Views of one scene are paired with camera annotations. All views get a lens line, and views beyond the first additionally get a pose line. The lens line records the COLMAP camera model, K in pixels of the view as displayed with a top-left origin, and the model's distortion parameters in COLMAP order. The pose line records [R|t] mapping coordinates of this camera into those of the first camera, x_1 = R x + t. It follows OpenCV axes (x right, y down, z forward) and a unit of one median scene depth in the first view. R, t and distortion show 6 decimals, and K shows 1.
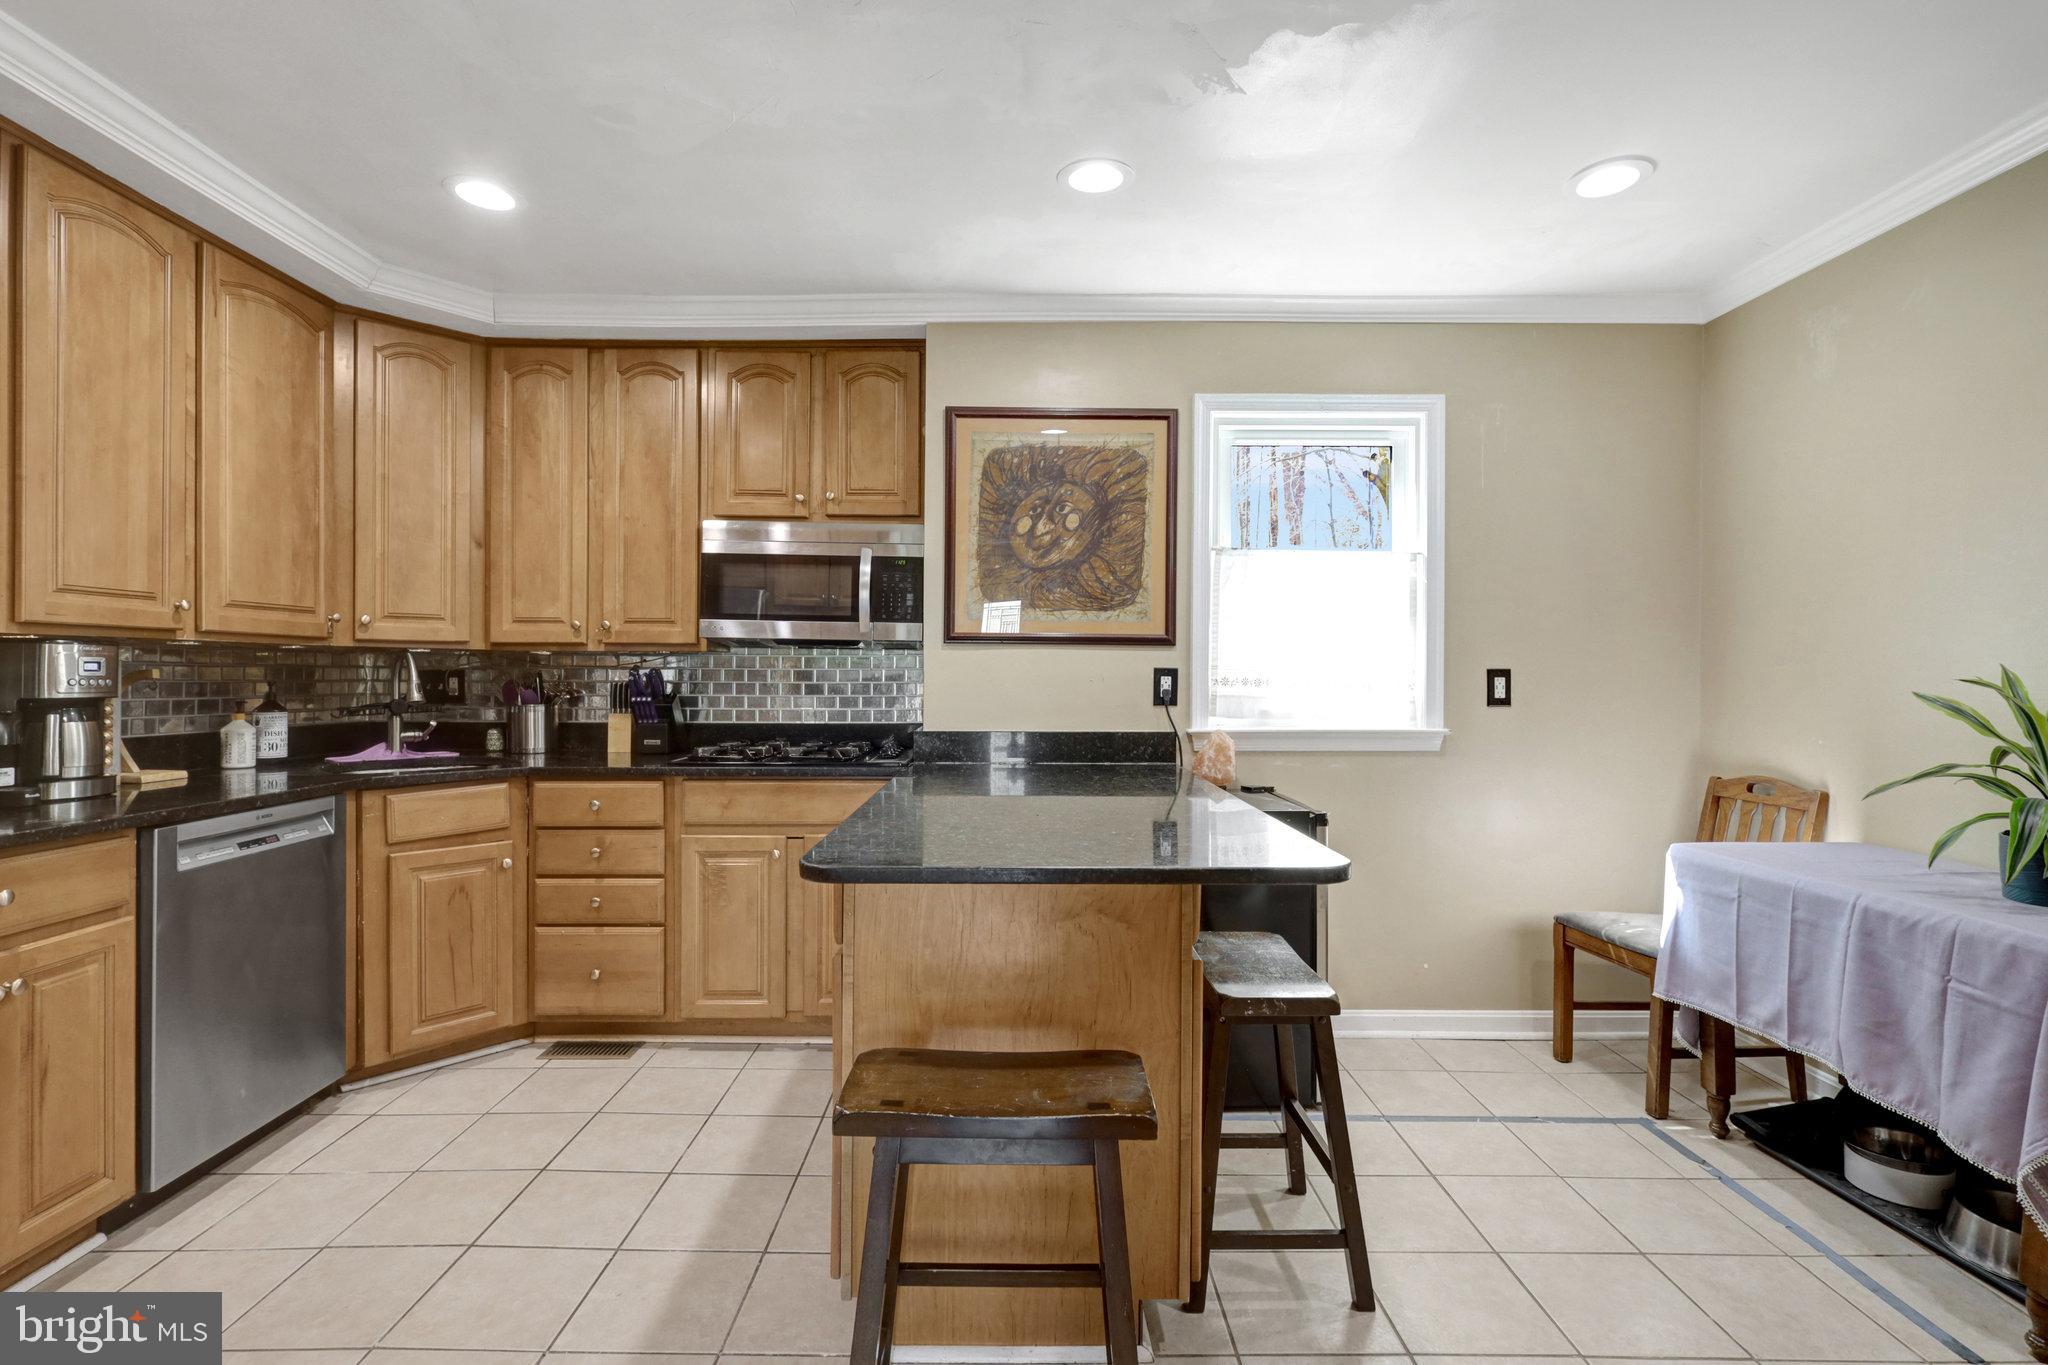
lens RADIAL K [[962.4, 0, 1015.6], [0, 962.4, 672.4], [0, 0, 1]] dist [0.003345, 0.000417]
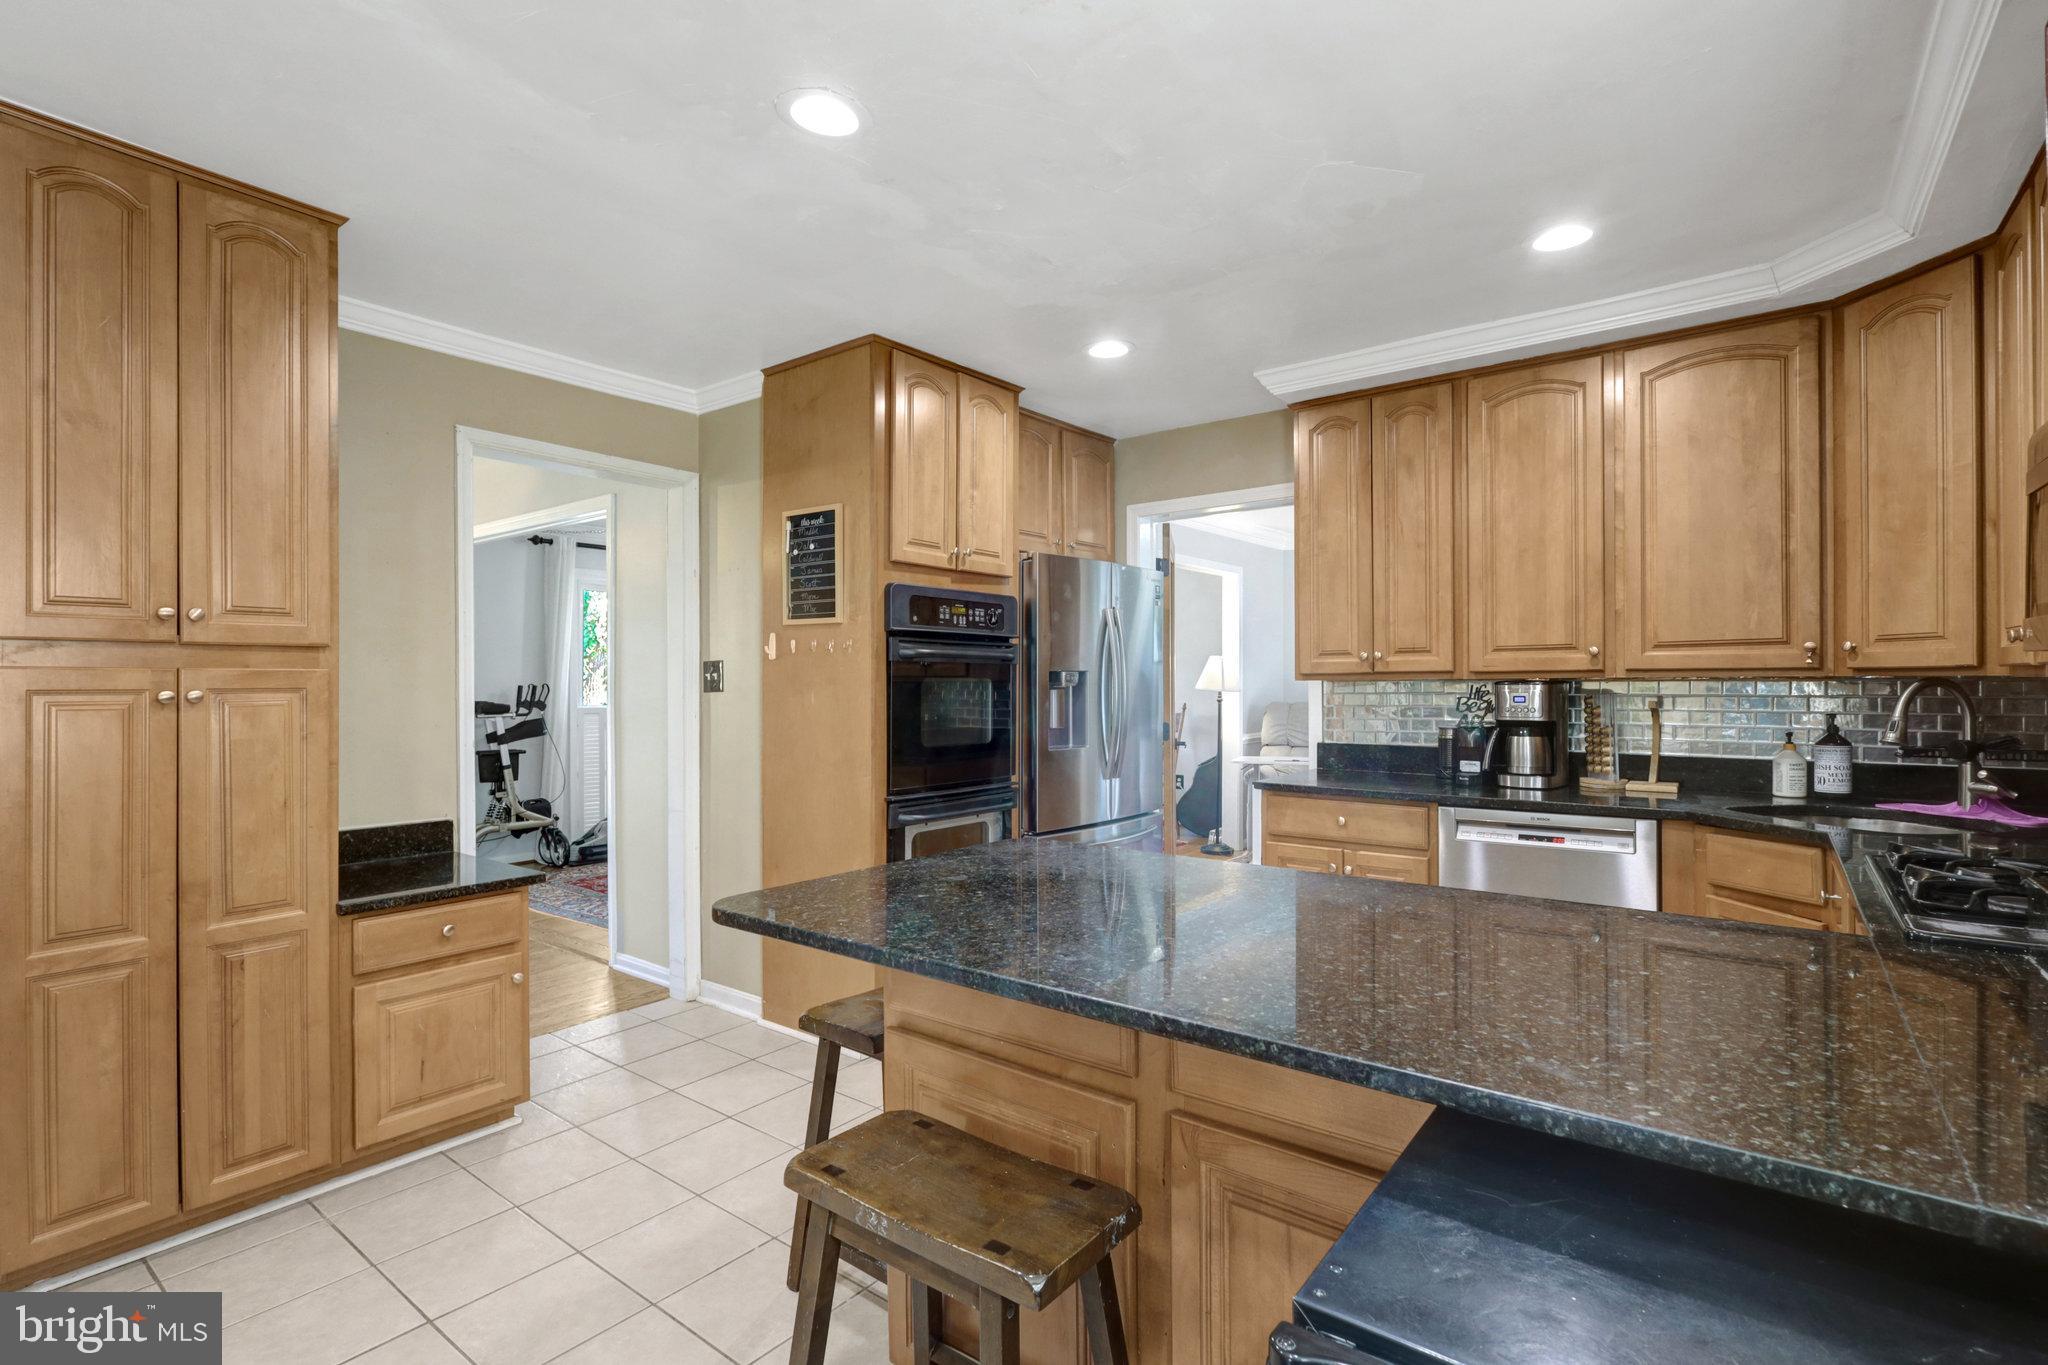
lens RADIAL K [[959.8, 0, 1024.0], [0, 959.8, 682.5], [0, 0, 1]] dist [-0.001714, 0.000215]
pose [[-0.621253, -0.000314, -0.783610, 0.585052], [0.005180, 0.999976, -0.004507, -0.025998], [0.783593, -0.006859, -0.621237, 1.165368]]
